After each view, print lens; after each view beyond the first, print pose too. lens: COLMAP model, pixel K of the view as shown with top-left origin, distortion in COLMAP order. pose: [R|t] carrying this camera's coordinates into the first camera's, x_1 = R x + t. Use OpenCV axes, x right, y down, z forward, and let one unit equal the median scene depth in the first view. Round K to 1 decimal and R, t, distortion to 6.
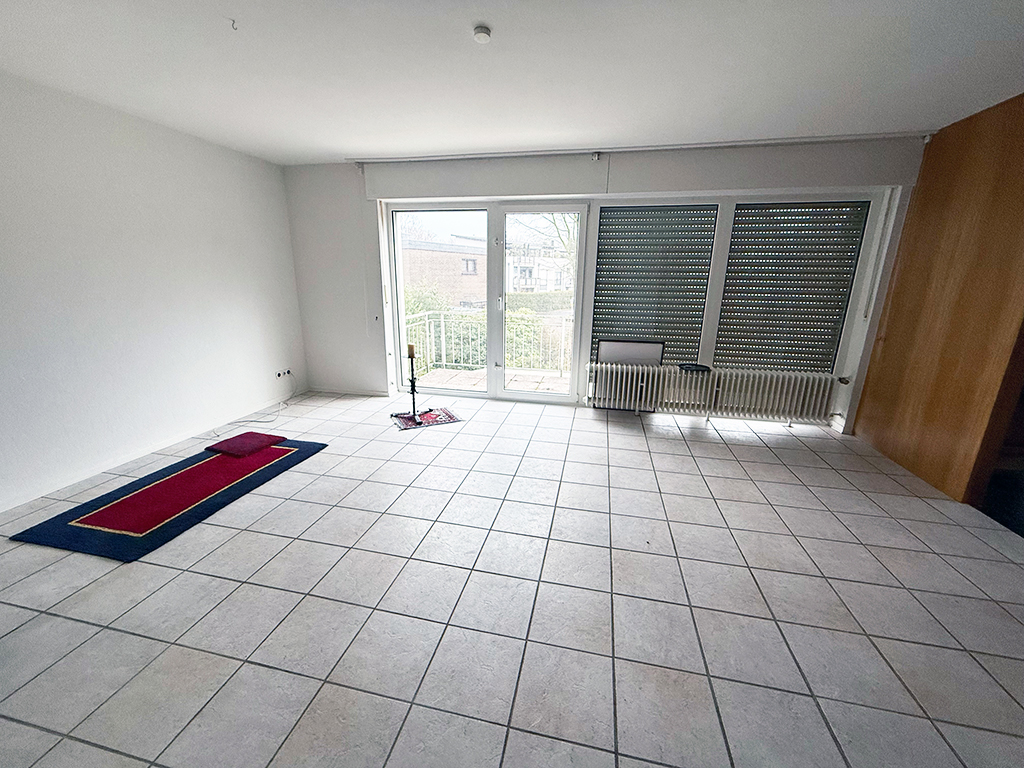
lens RADIAL K [[409.9, 0, 507.1], [0, 409.9, 380.8], [0, 0, 1]] dist [0.001789, -0.000099]
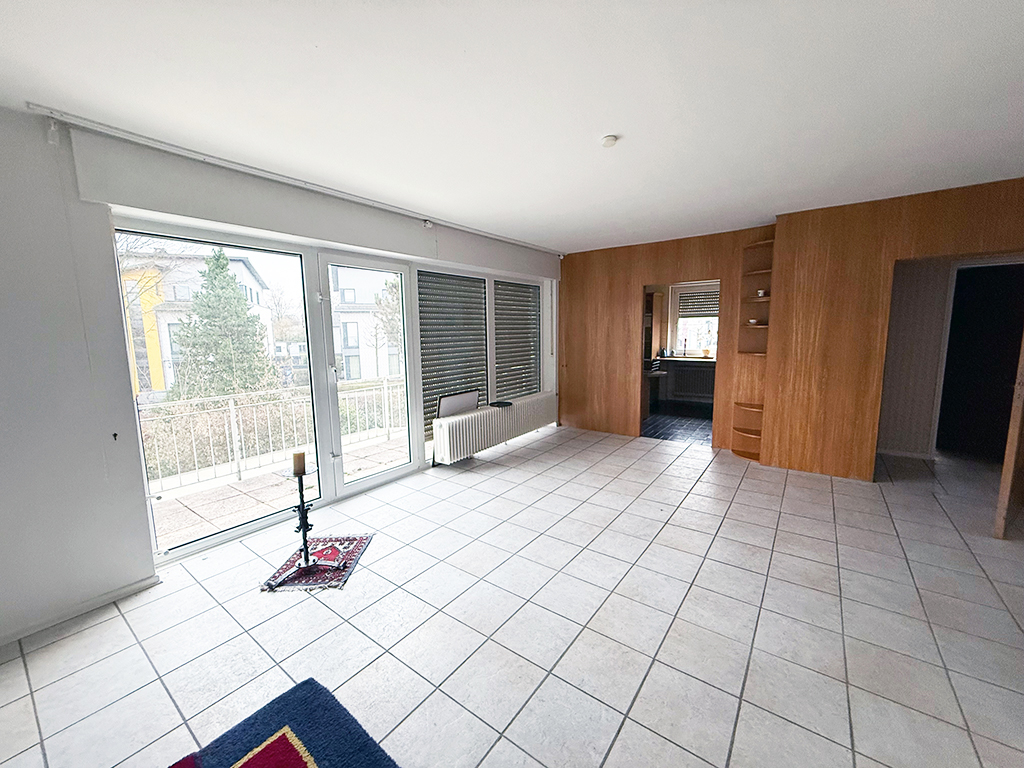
lens RADIAL K [[409.9, 0, 504.9], [0, 409.9, 385.1], [0, 0, 1]] dist [0.001789, -0.000099]
pose [[0.414412, -0.144975, 0.898468, -0.681782], [0.250081, 0.967367, 0.040744, -0.143507], [-0.875055, 0.207805, 0.437144, 0.450738]]
